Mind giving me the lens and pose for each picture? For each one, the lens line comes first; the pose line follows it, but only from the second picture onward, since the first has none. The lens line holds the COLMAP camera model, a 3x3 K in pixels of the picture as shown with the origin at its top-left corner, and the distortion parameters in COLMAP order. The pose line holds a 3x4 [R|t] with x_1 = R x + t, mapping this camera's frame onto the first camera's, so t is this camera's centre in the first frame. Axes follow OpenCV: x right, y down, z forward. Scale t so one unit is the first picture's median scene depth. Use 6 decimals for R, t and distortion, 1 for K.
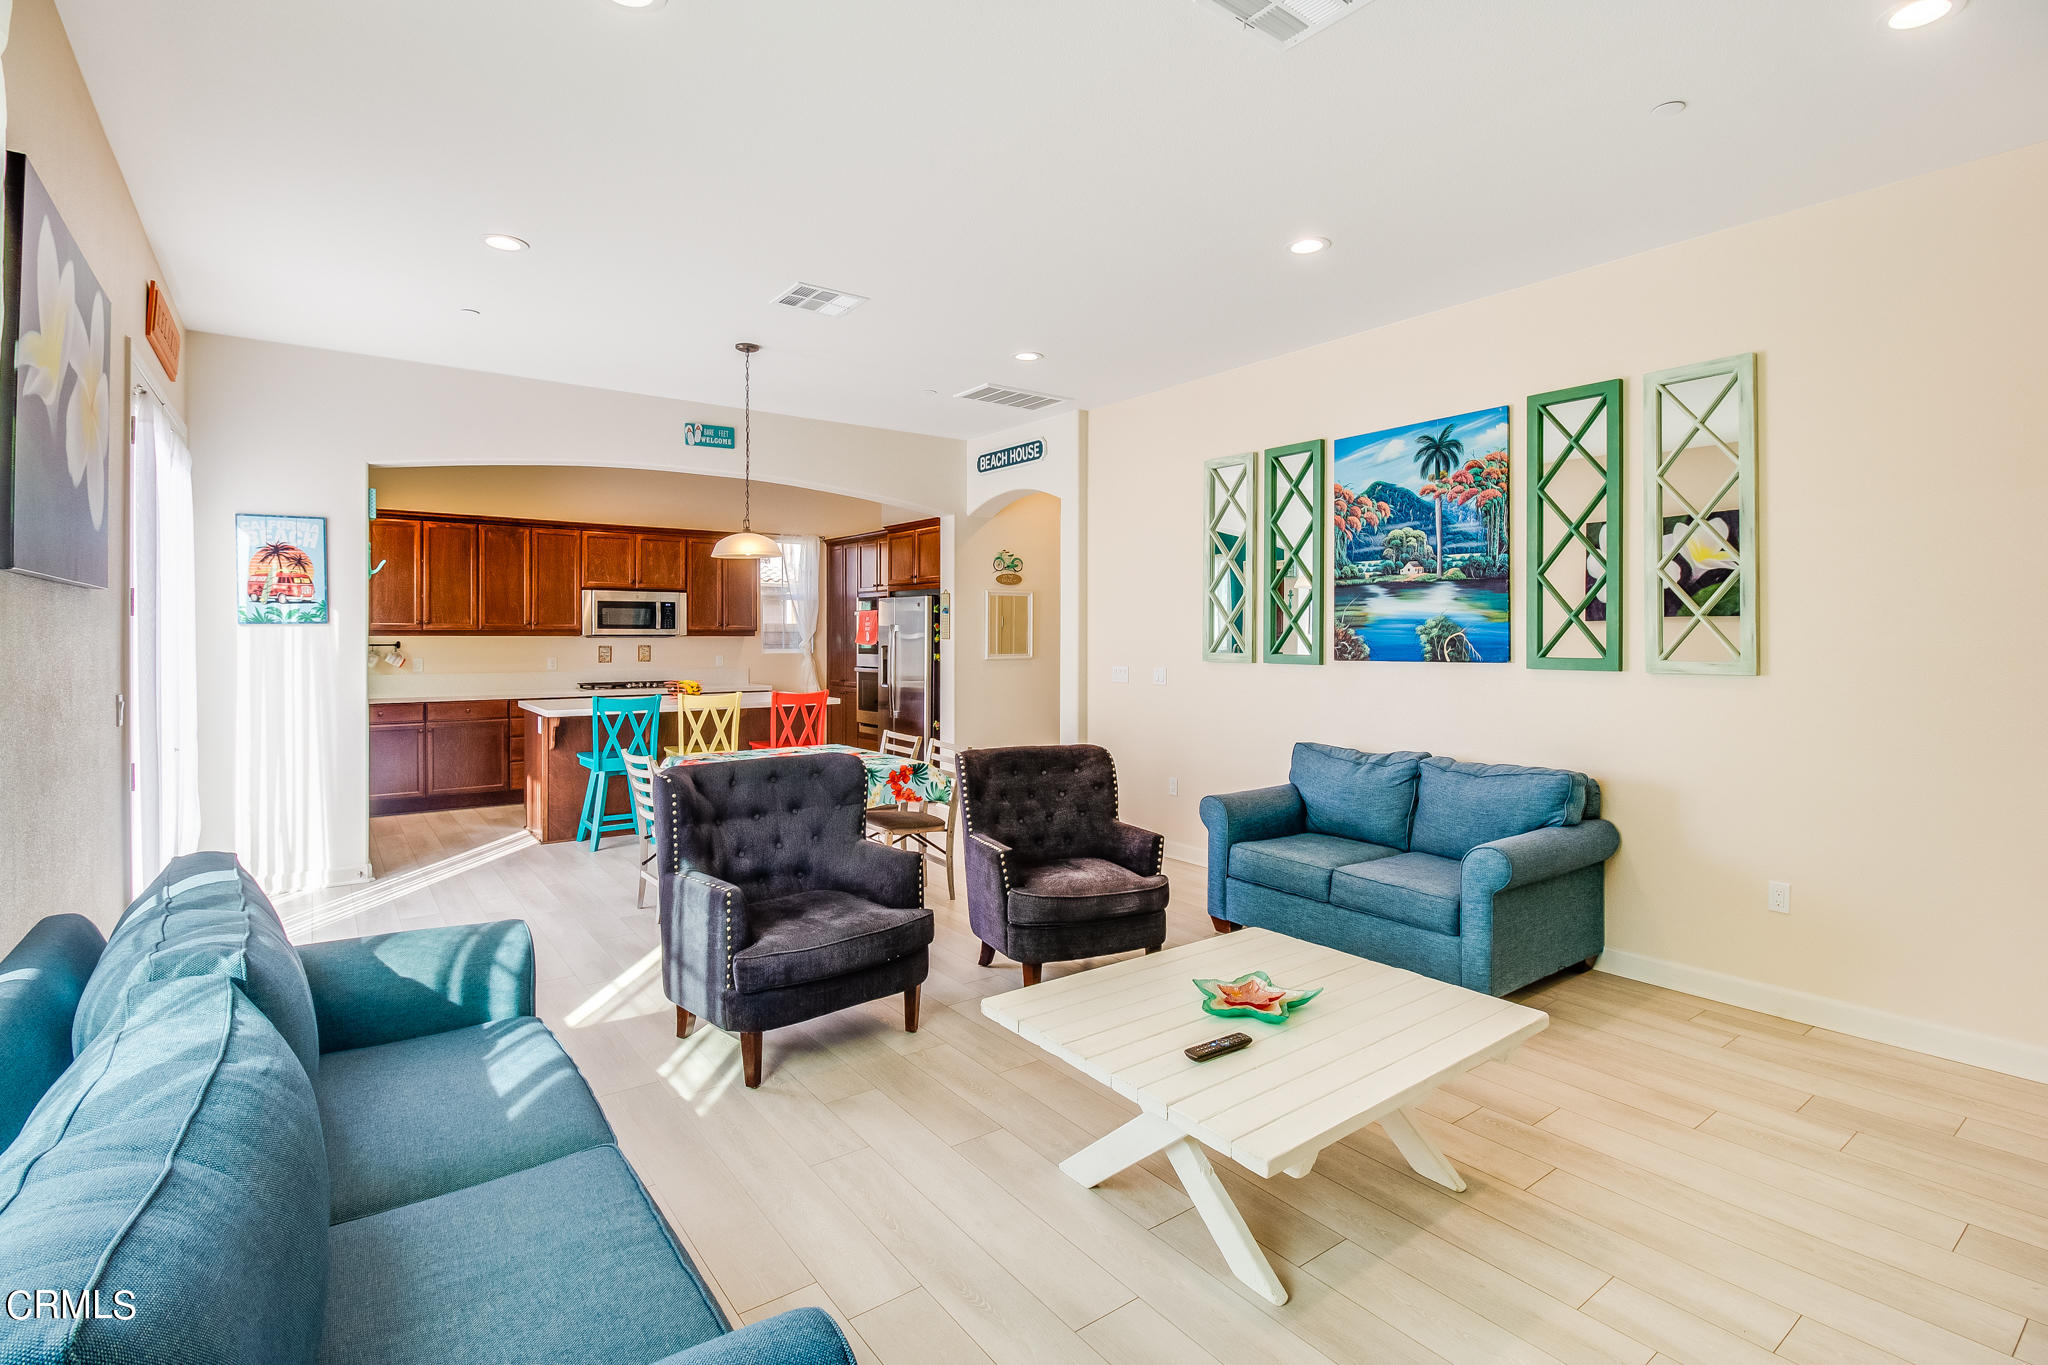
lens RADIAL K [[952.7, 0, 1044.9], [0, 952.7, 640.0], [0, 0, 1]] dist [-0.006408, -0.005616]
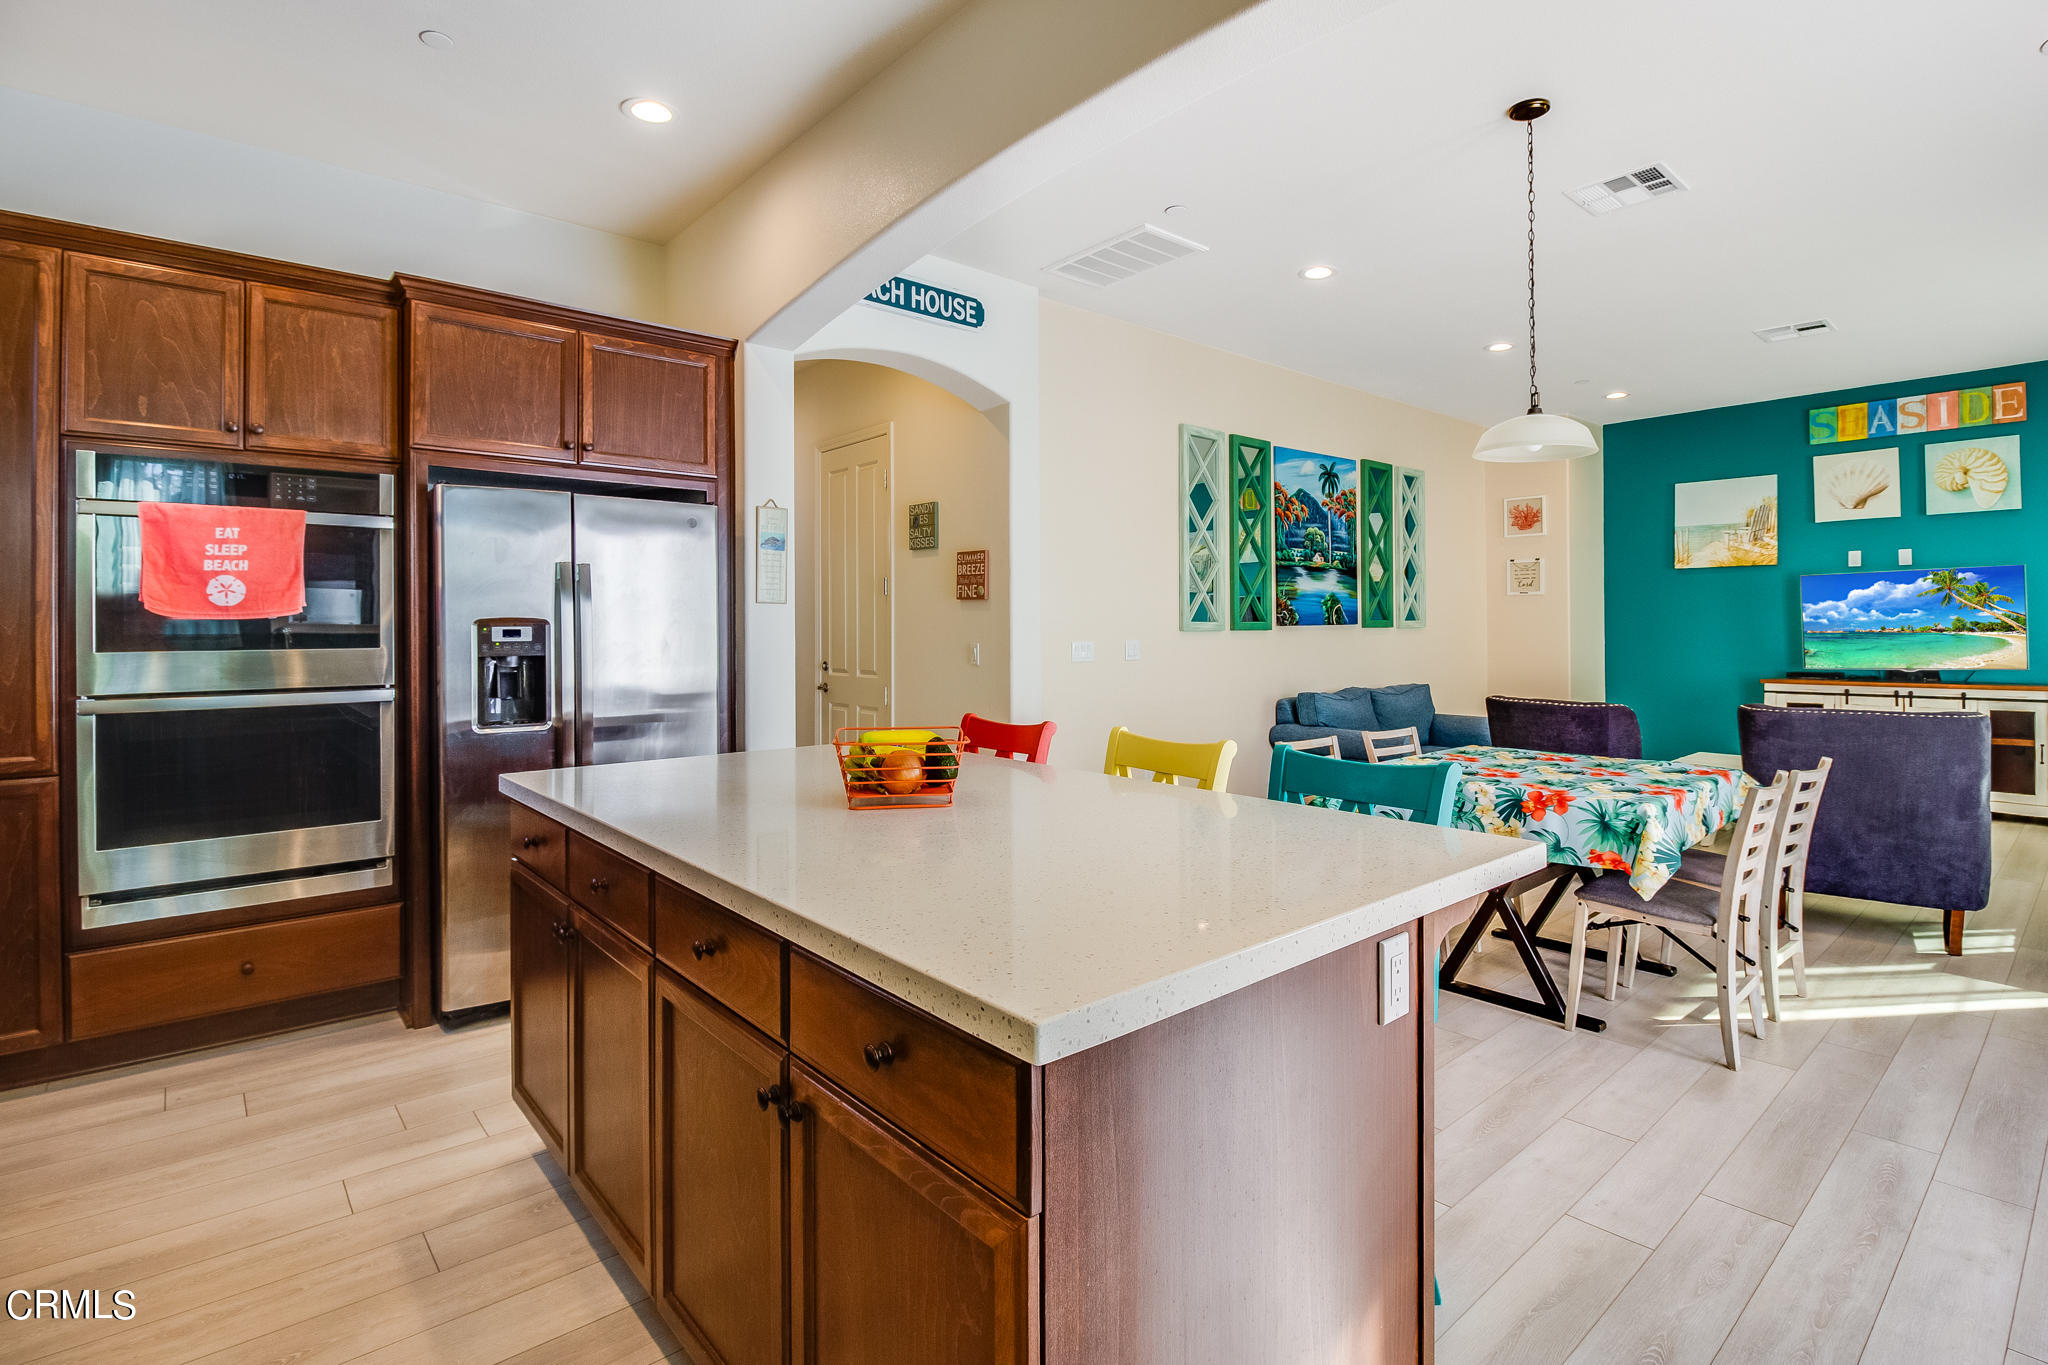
lens RADIAL K [[952.7, 0, 978.7], [0, 952.7, 616.9], [0, 0, 1]] dist [-0.006408, -0.005616]
pose [[-0.019425, 0.014859, 0.999701, -0.913237], [0.011235, 0.999830, -0.014643, 0.023475], [-0.999748, 0.010947, -0.019589, 1.414693]]
